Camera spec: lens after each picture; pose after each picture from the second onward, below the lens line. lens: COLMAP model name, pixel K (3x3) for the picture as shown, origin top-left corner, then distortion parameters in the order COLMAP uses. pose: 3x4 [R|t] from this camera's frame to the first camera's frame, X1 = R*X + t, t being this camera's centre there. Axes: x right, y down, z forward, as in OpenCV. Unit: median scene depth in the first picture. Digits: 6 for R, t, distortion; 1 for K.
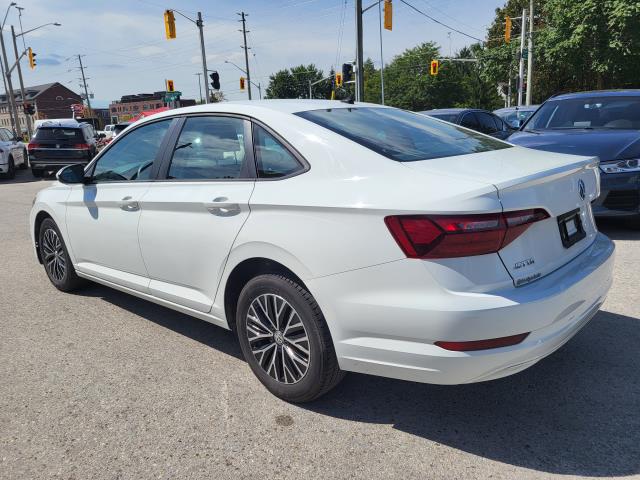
lens RADIAL K [[480.9, 0, 323.4], [0, 480.9, 236.2], [0, 0, 1]] dist [0.061041, -0.038571]
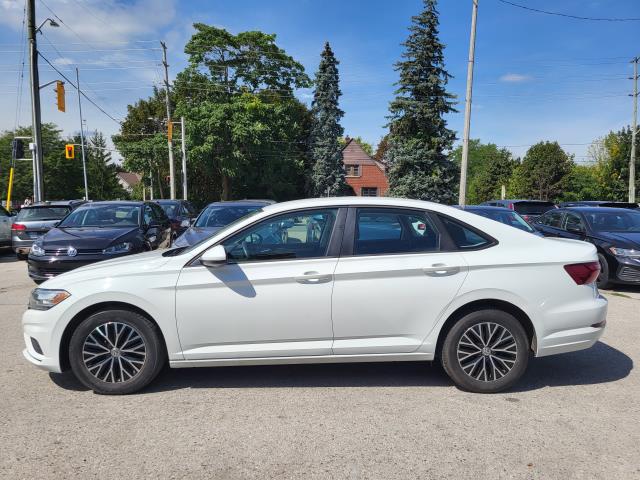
lens RADIAL K [[480.9, 0, 318.1], [0, 480.9, 242.3], [0, 0, 1]] dist [0.061041, -0.038571]
pose [[0.719685, -0.006815, 0.694267, -1.460470], [0.120428, 0.986020, -0.115158, -0.018949], [-0.683777, 0.166487, 0.710445, 0.192506]]
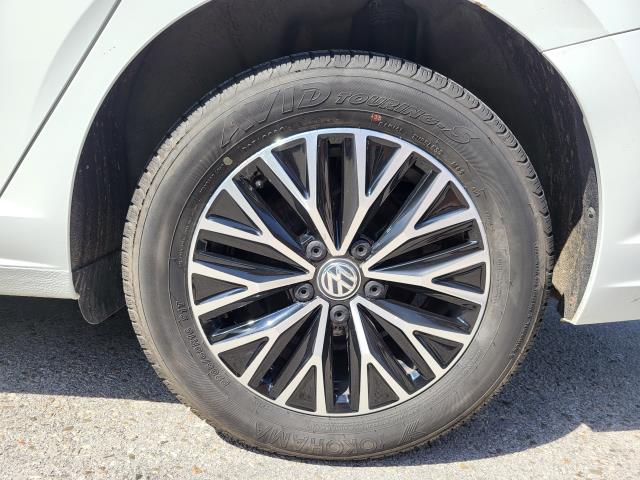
lens RADIAL K [[480.9, 0, 315.1], [0, 480.9, 238.2], [0, 0, 1]] dist [0.061041, -0.038571]
pose [[0.715093, -0.058413, 0.696584, -0.300374], [0.029968, 0.998148, 0.052937, 0.156480], [-0.698387, -0.016980, 0.715519, 0.737042]]
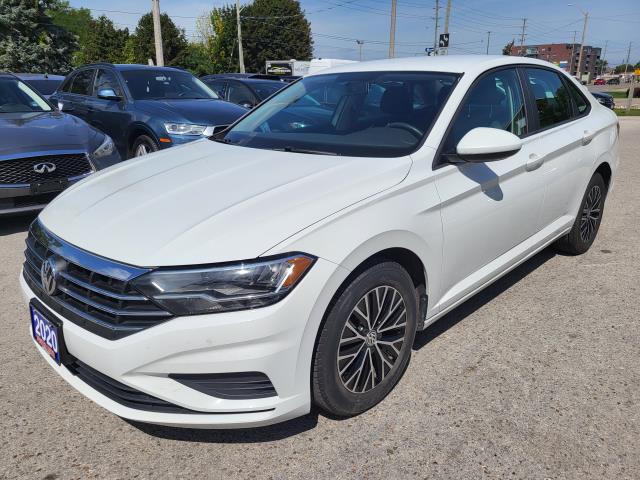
lens RADIAL K [[480.9, 0, 284.1], [0, 480.9, 224.1], [0, 0, 1]] dist [0.061041, -0.038571]
pose [[0.110310, -0.237006, 0.965225, -0.818167], [0.228943, 0.951095, 0.207372, -0.174767], [-0.967170, 0.198106, 0.159176, 0.912668]]
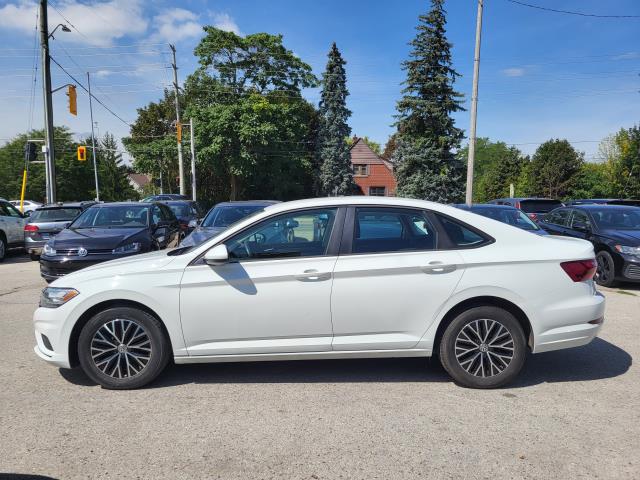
lens RADIAL K [[480.9, 0, 317.2], [0, 480.9, 238.2], [0, 0, 1]] dist [0.061041, -0.038571]
pose [[0.734264, -0.005254, 0.678844, -1.464958], [0.122744, 0.984516, -0.125145, -0.009078], [-0.667676, 0.175213, 0.723539, 0.145443]]
